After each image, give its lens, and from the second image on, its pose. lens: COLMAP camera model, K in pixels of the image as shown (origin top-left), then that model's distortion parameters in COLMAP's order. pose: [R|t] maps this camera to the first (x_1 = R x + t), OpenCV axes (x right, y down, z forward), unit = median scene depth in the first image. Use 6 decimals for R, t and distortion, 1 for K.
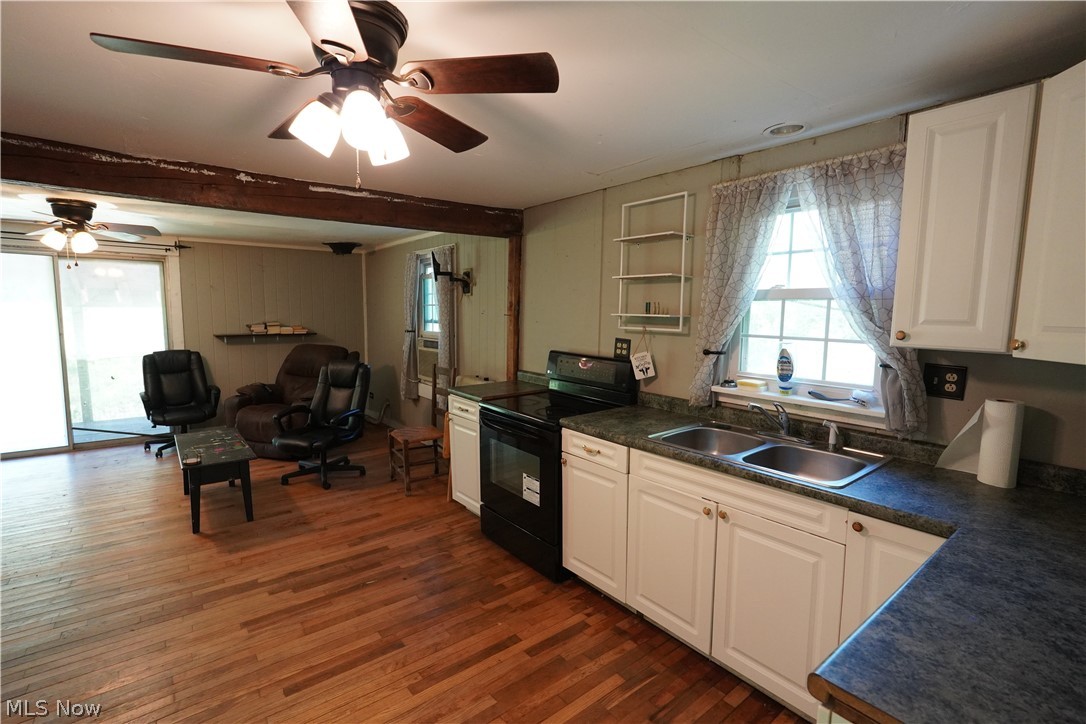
lens RADIAL K [[498.7, 0, 537.6], [0, 498.7, 361.8], [0, 0, 1]] dist [-0.017893, 0.010741]
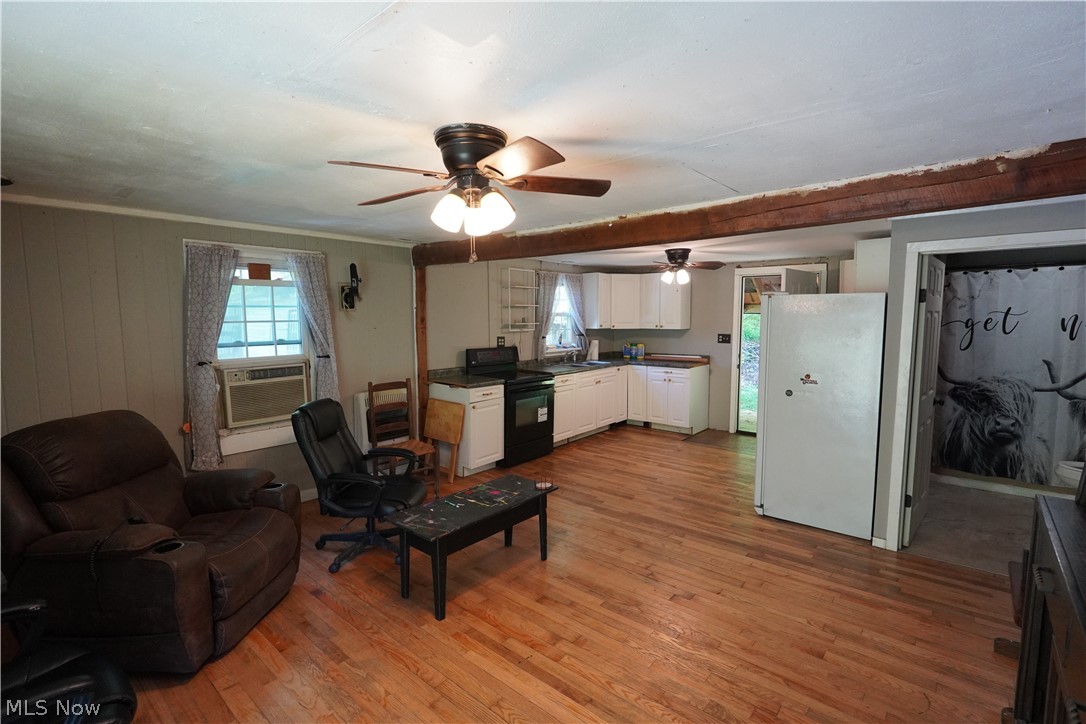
lens RADIAL K [[498.7, 0, 543.4], [0, 498.7, 361.5], [0, 0, 1]] dist [-0.017893, 0.010741]
pose [[-0.197247, -0.104893, 0.974726, -1.934617], [0.104806, 0.986305, 0.127348, -0.199932], [-0.974735, 0.127276, -0.183553, 1.358213]]
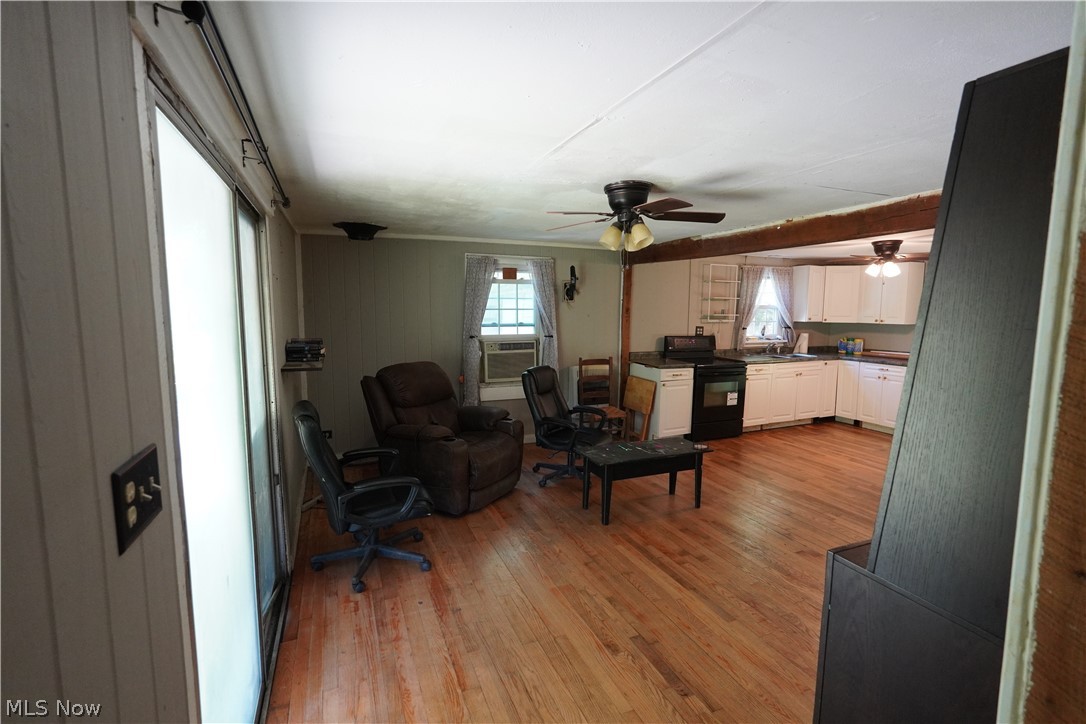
lens RADIAL K [[498.7, 0, 545.2], [0, 498.7, 362.1], [0, 0, 1]] dist [-0.017893, 0.010741]
pose [[0.263193, -0.120418, 0.957198, -2.276172], [0.099224, 0.990297, 0.097299, -0.186802], [-0.959627, 0.069368, 0.272588, 1.202116]]
